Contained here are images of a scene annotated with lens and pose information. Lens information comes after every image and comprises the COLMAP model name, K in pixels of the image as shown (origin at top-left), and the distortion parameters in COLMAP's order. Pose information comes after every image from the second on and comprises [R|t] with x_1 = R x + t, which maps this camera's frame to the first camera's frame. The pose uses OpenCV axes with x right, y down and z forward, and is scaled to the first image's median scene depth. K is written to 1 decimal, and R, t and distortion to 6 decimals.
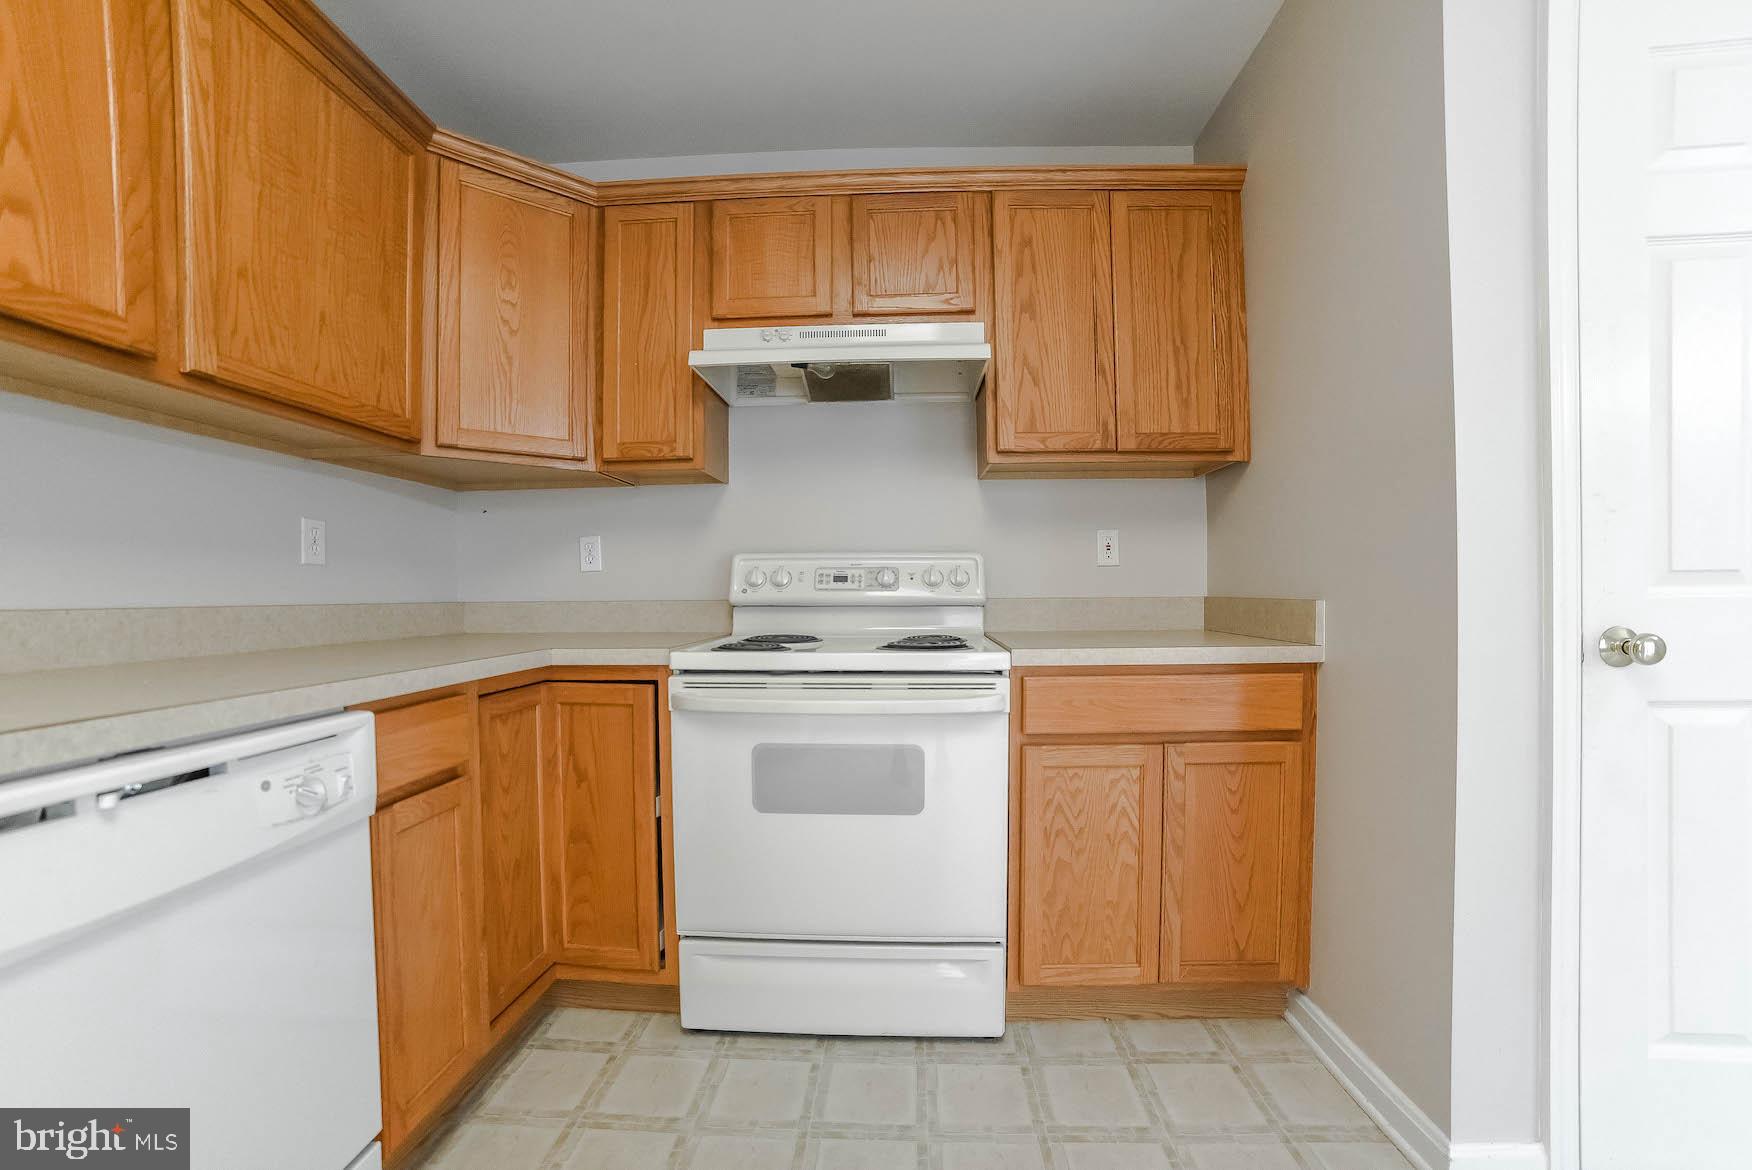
lens RADIAL K [[720.2, 0, 875.1], [0, 720.2, 596.9], [0, 0, 1]] dist [-0.090280, 0.036048]
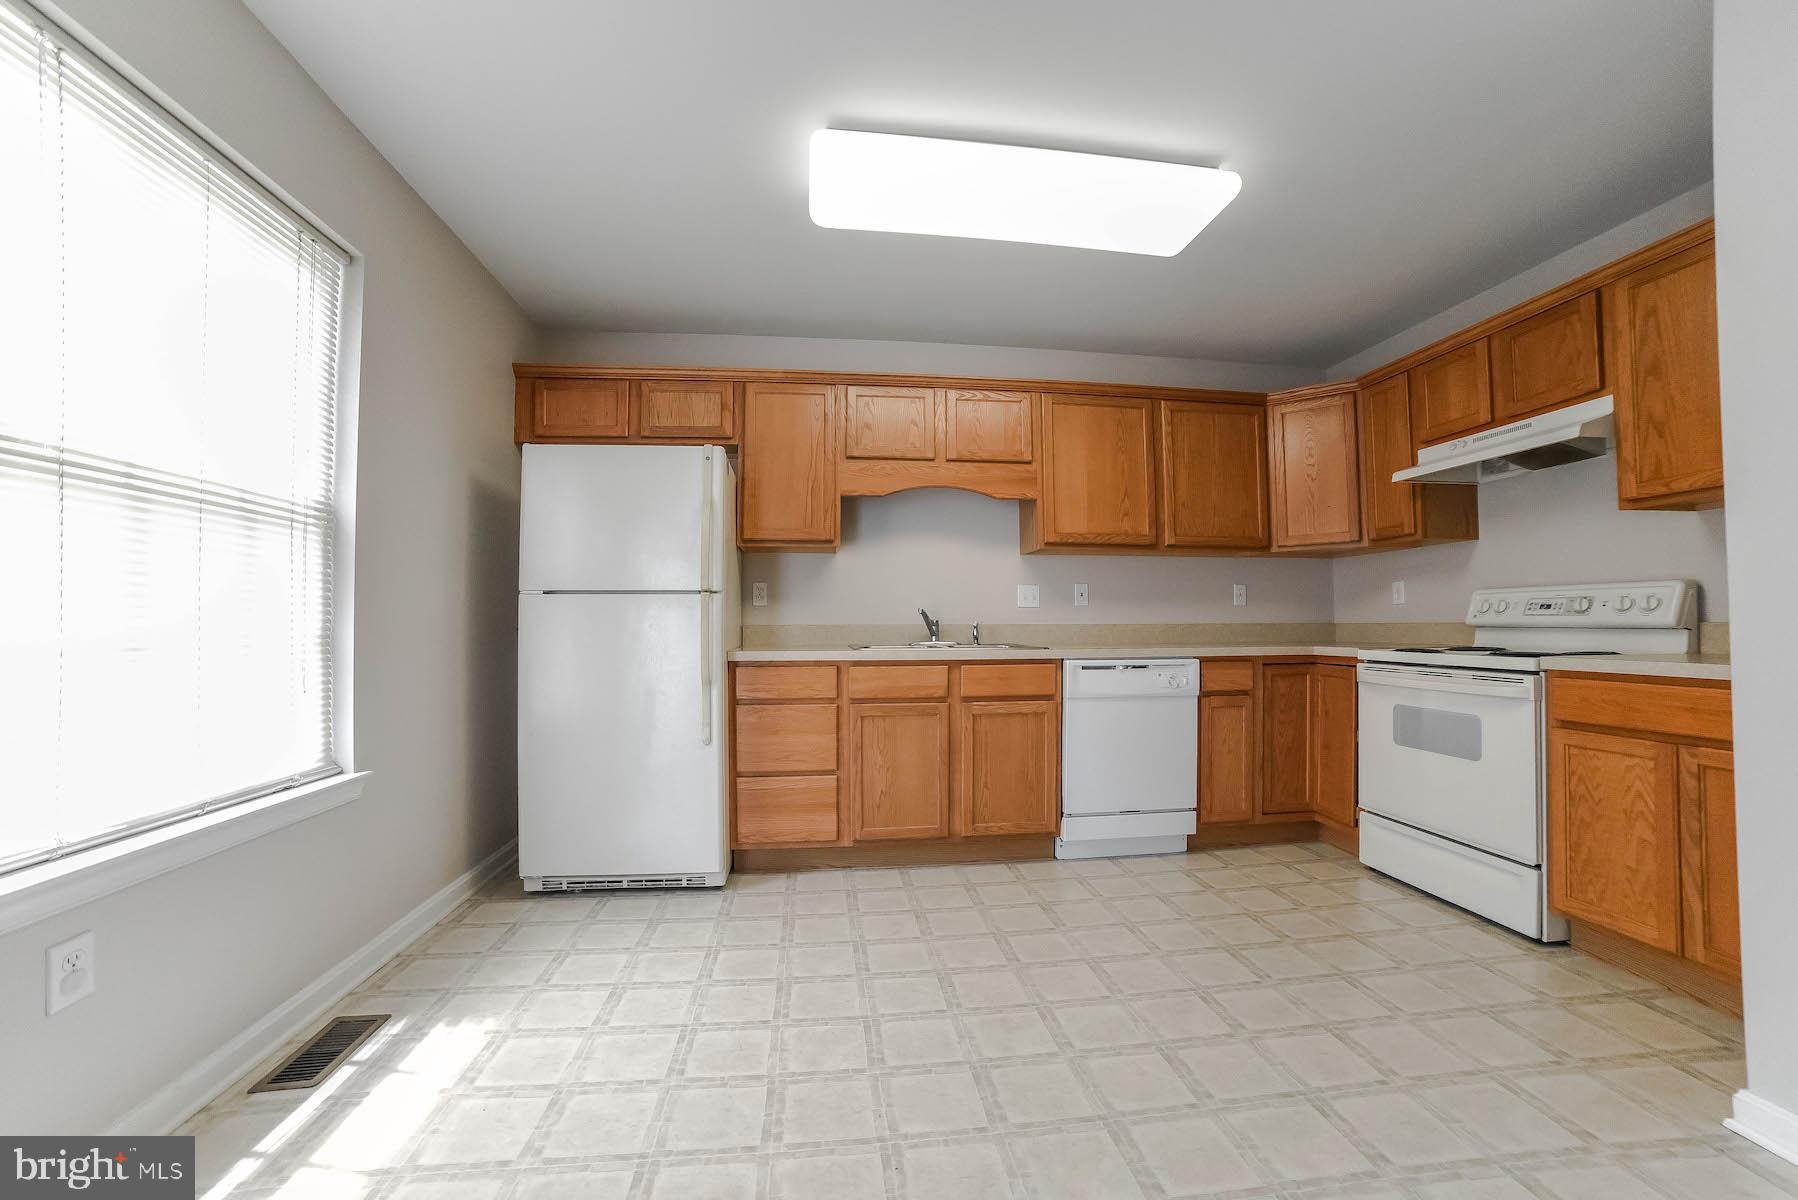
lens RADIAL K [[739.1, 0, 898.0], [0, 739.1, 612.2], [0, 0, 1]] dist [-0.090280, 0.036048]
pose [[0.167493, -0.010215, -0.985820, 1.276135], [-0.002607, 0.999938, -0.010805, 0.002503], [0.985870, 0.004380, 0.167456, -0.458677]]
